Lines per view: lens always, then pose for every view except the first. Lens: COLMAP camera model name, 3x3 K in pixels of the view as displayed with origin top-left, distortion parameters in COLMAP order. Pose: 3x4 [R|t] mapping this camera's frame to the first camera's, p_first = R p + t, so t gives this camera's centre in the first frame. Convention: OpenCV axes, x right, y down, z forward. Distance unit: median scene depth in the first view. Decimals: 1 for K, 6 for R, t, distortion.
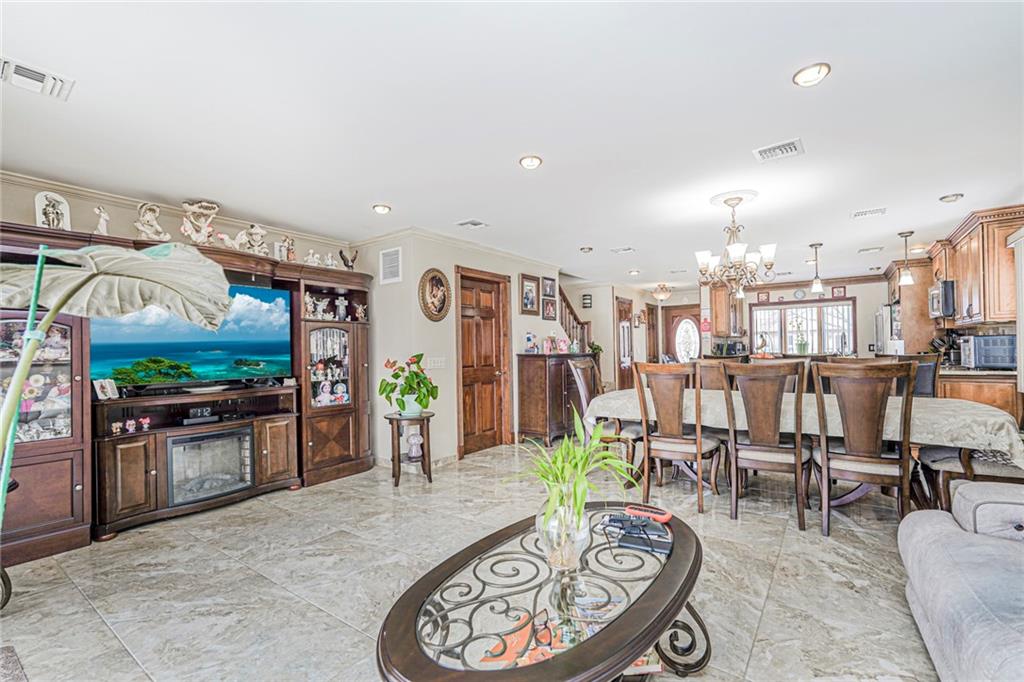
lens RADIAL K [[450.6, 0, 510.3], [0, 450.6, 345.2], [0, 0, 1]] dist [-0.017367, 0.008653]
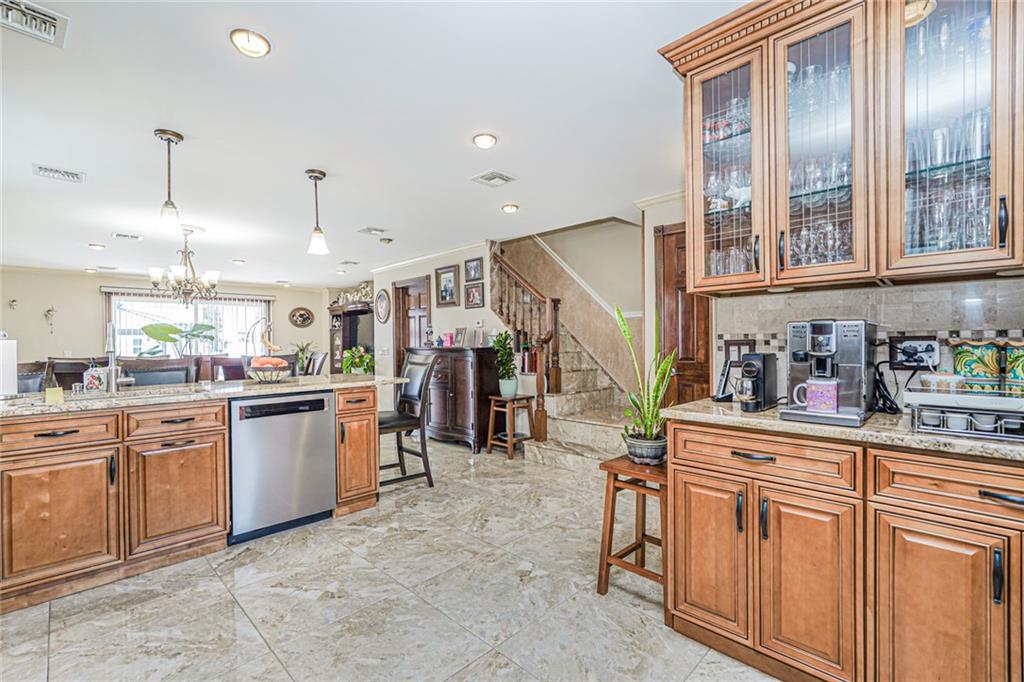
lens RADIAL K [[450.6, 0, 512.6], [0, 450.6, 344.8], [0, 0, 1]] dist [-0.017367, 0.008653]
pose [[-0.146660, 0.023227, -0.988914, 0.997170], [0.022495, 0.999544, 0.020141, -0.002097], [0.988931, -0.019292, -0.147116, 1.292787]]
